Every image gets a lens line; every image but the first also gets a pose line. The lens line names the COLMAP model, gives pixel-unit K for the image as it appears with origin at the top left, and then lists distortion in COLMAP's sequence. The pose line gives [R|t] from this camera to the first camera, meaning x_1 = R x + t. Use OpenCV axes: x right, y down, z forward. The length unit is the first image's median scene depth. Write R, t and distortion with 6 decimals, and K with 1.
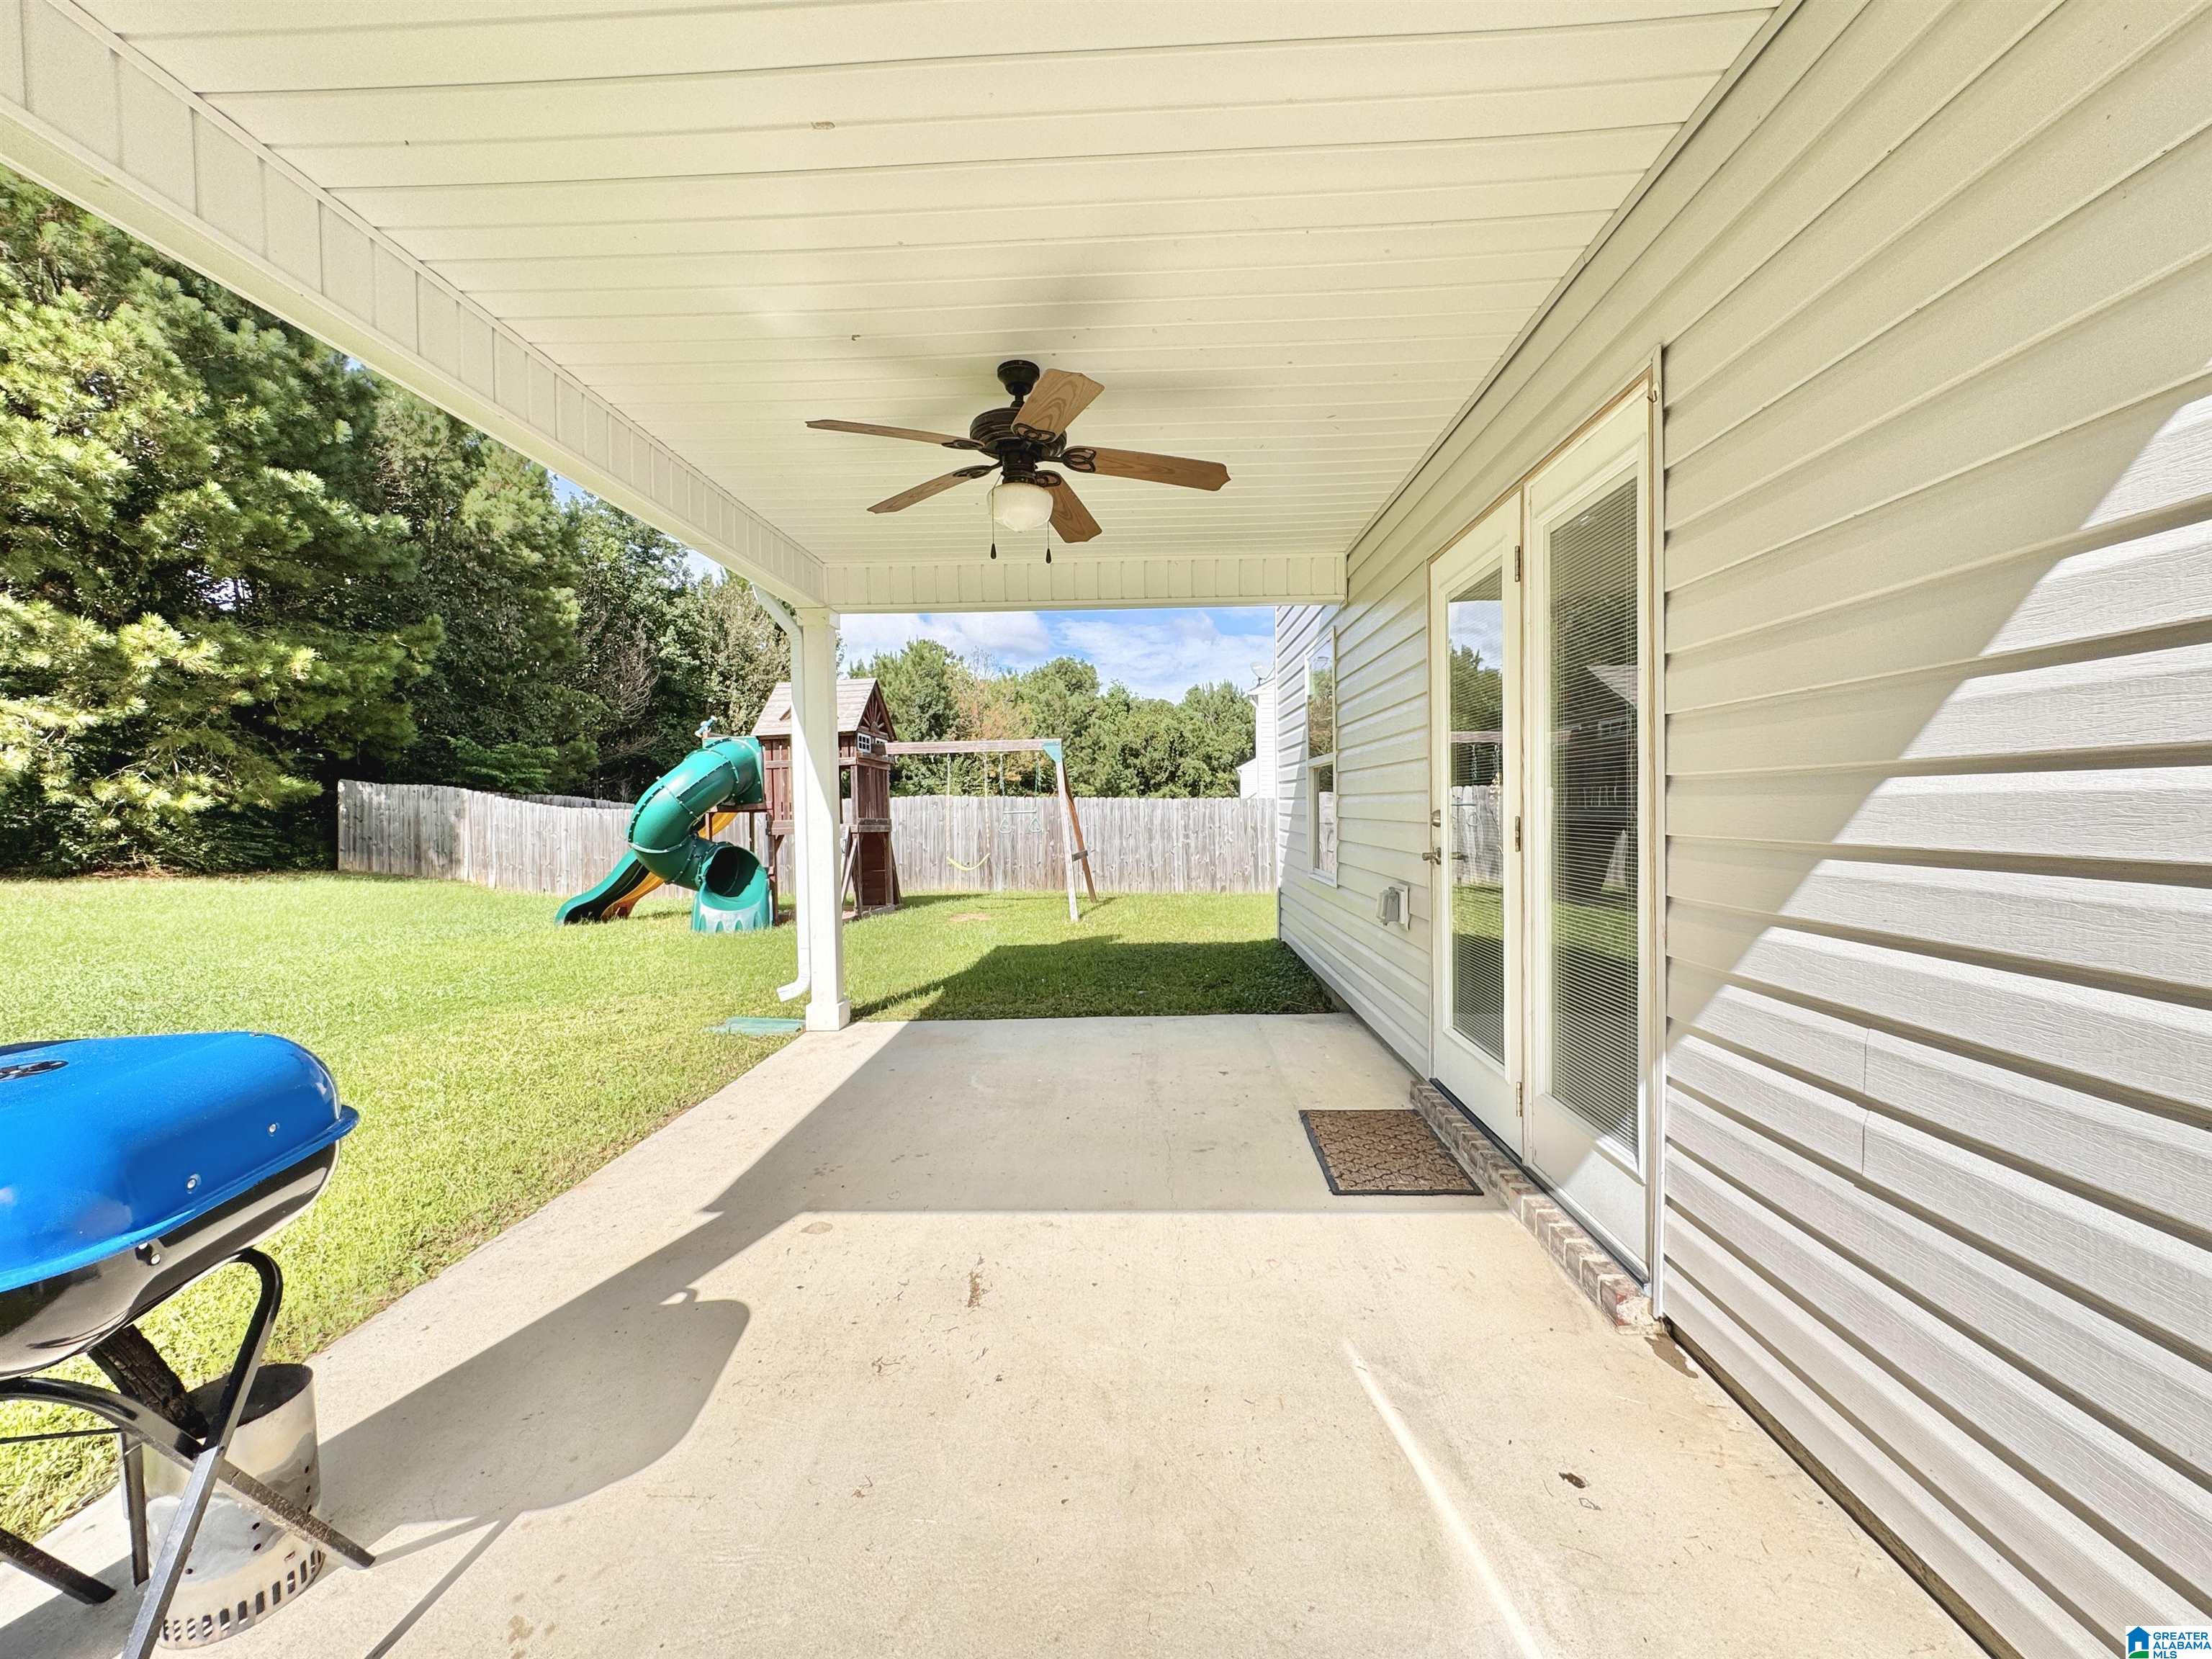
lens RADIAL K [[882.8, 0, 1106.0], [0, 882.8, 829.5], [0, 0, 1]] dist [0.000030, 0.000042]
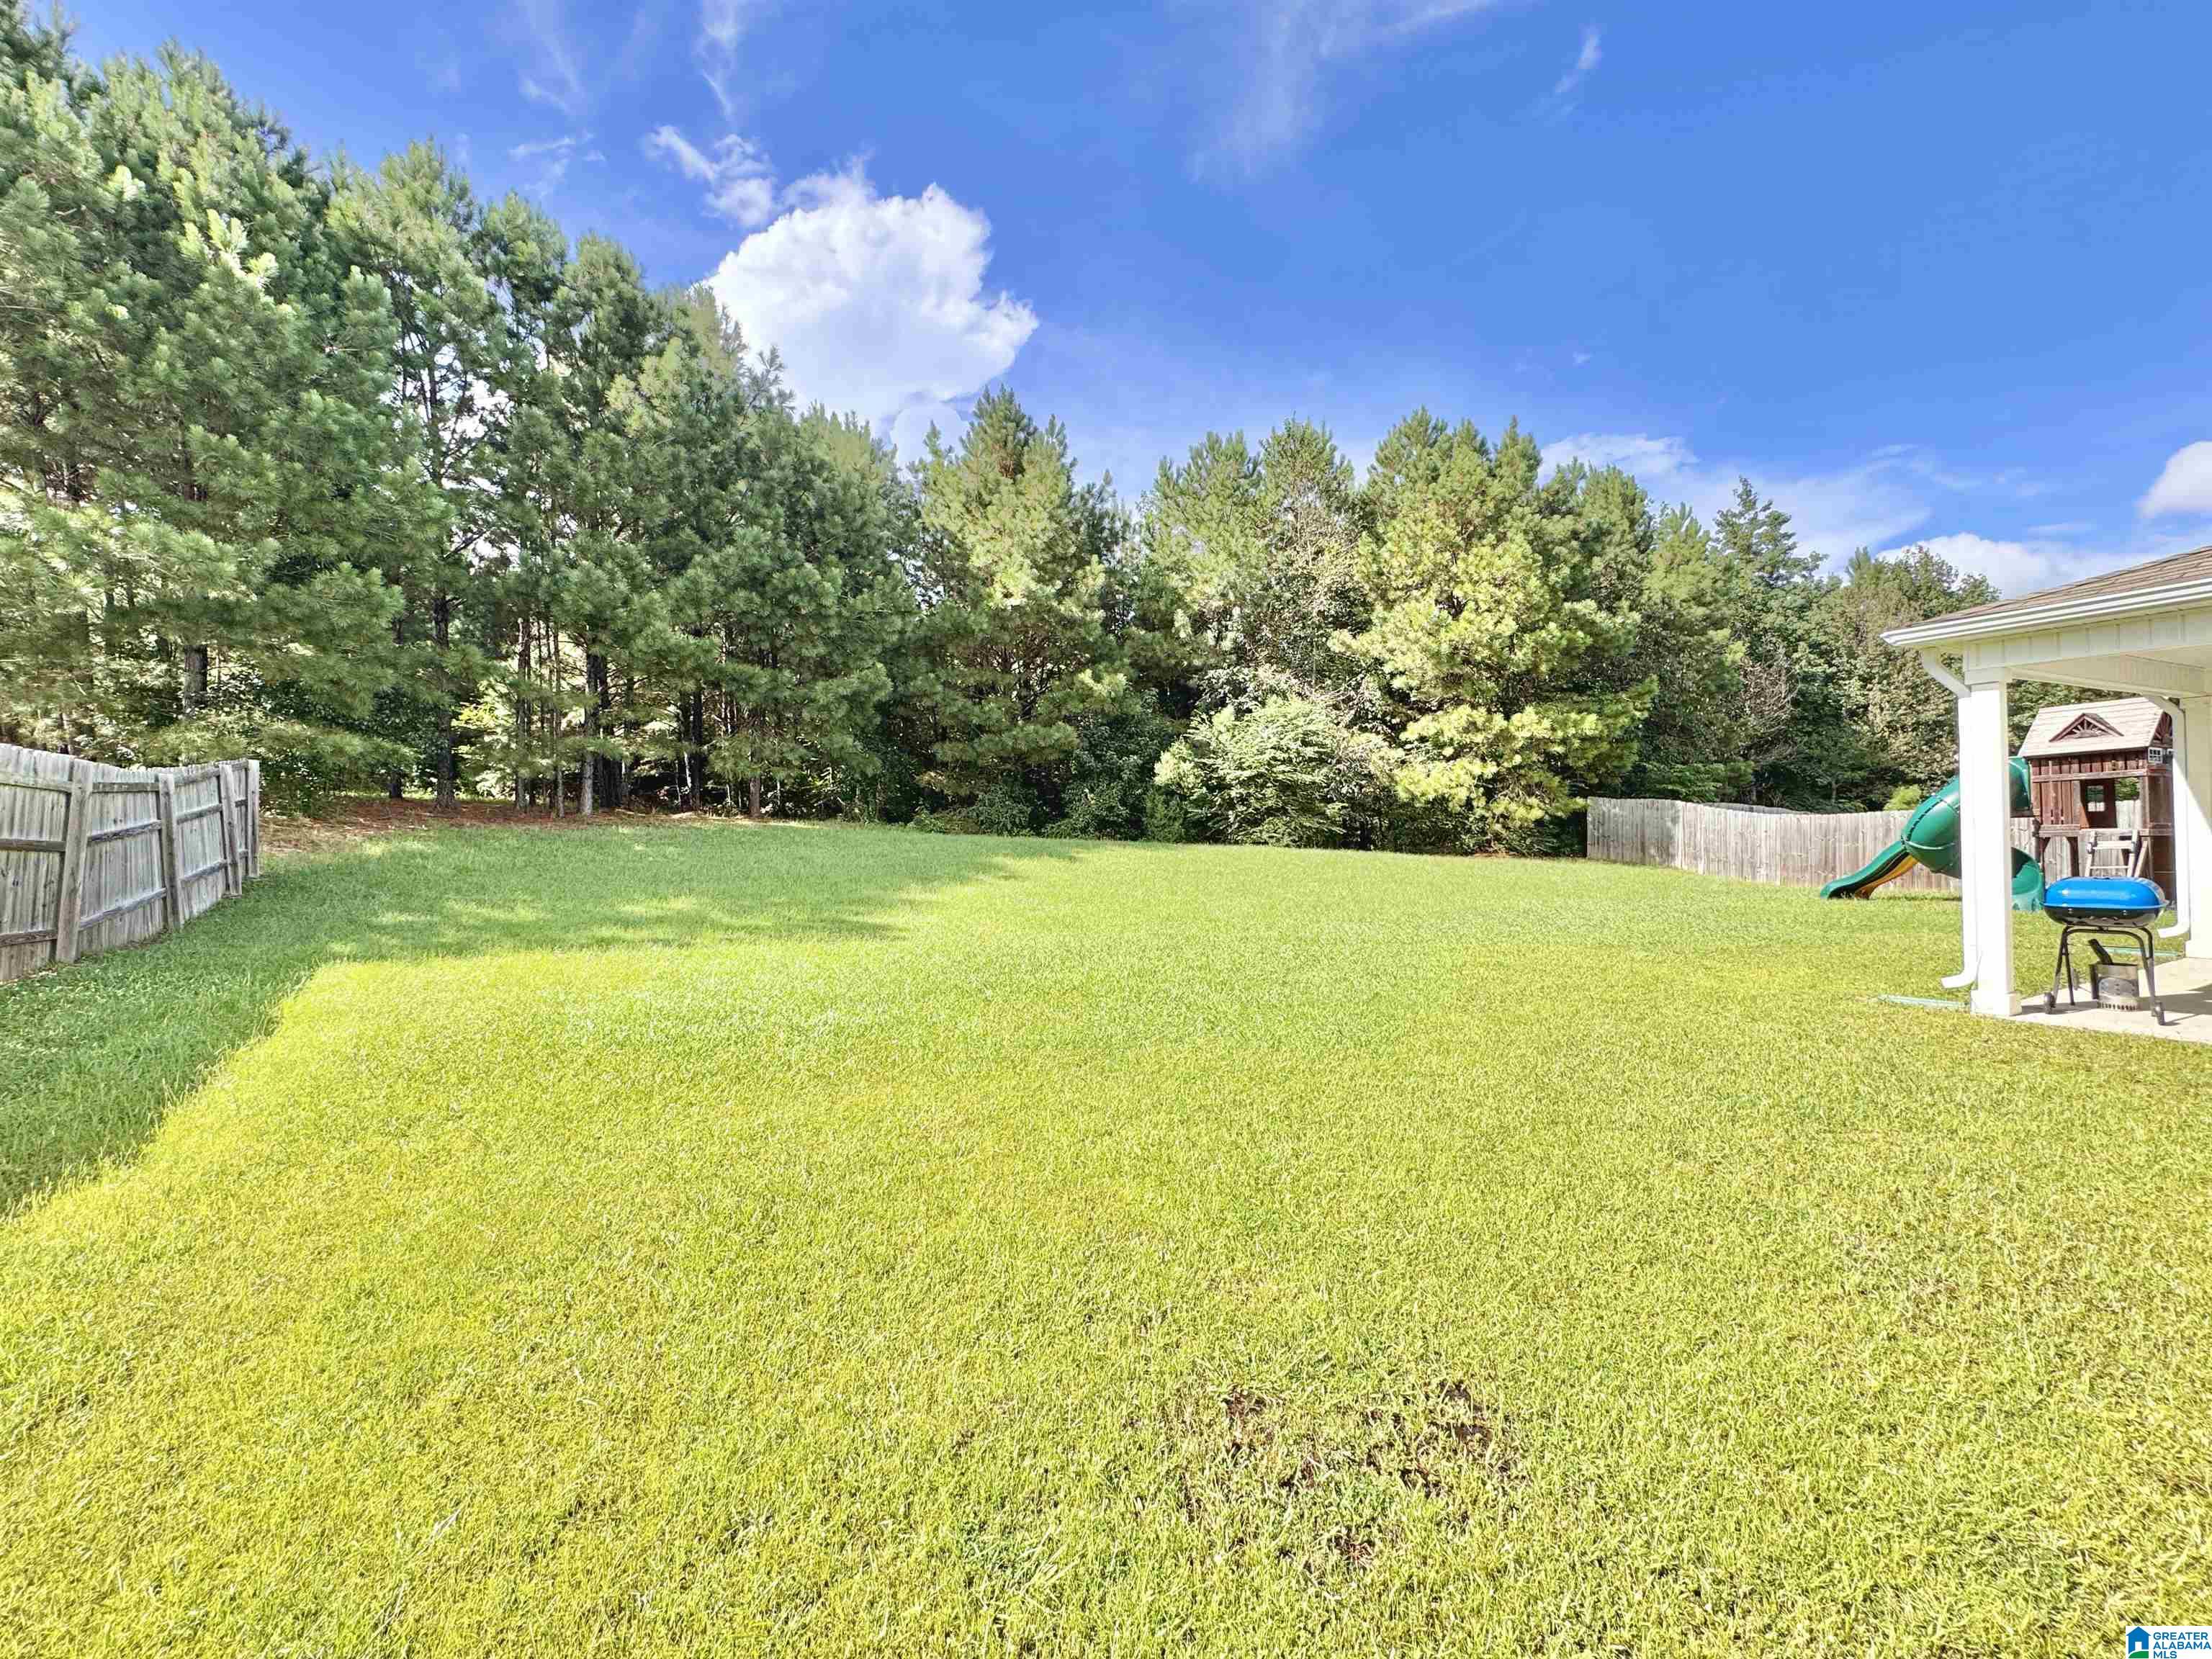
lens RADIAL K [[882.8, 0, 1106.0], [0, 882.8, 829.5], [0, 0, 1]] dist [0.000030, 0.000042]
pose [[0.495027, 0.005064, -0.868863, 0.028365], [-0.007381, 0.999971, 0.001623, 0.002437], [0.868846, 0.005610, 0.495050, -0.524639]]
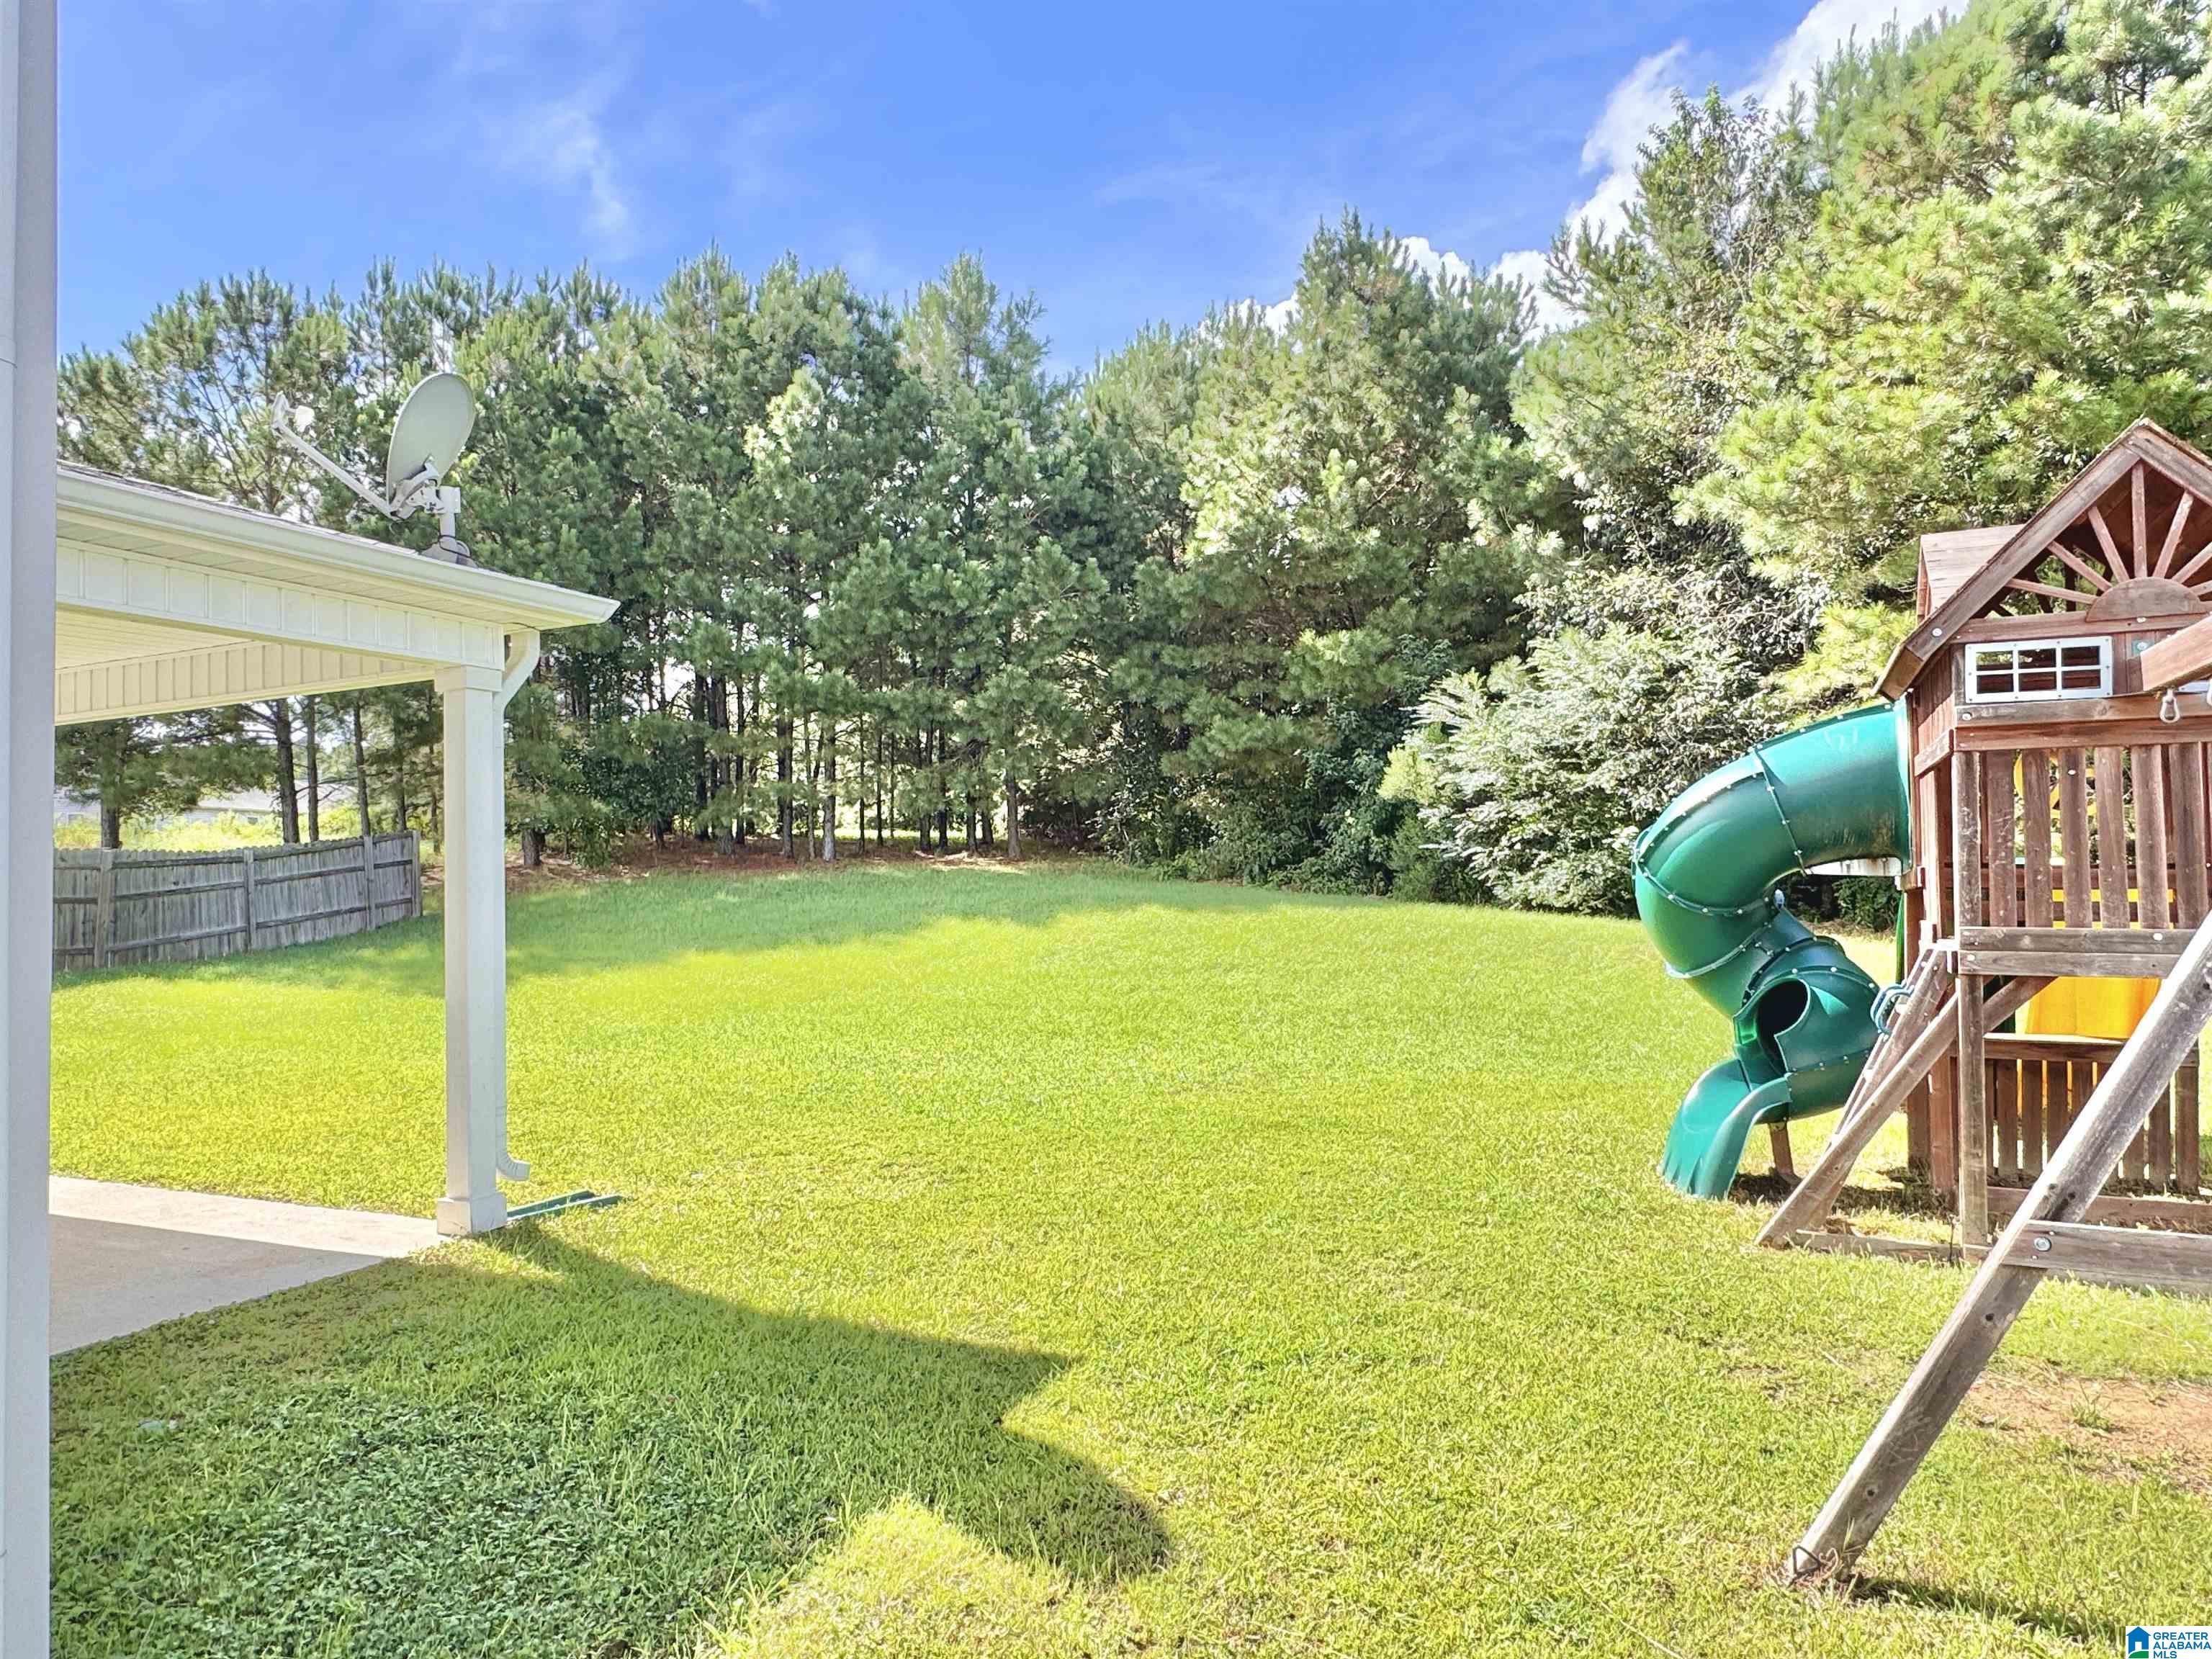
lens RADIAL K [[1337.1, 0, 1101.5], [0, 1337.1, 827.1], [0, 0, 1]] dist [-0.005534, -0.001019]
pose [[-0.337523, -0.011960, -0.941241, 0.186937], [0.009427, 0.999826, -0.016085, -0.030783], [0.941270, -0.014302, -0.337351, 0.613962]]
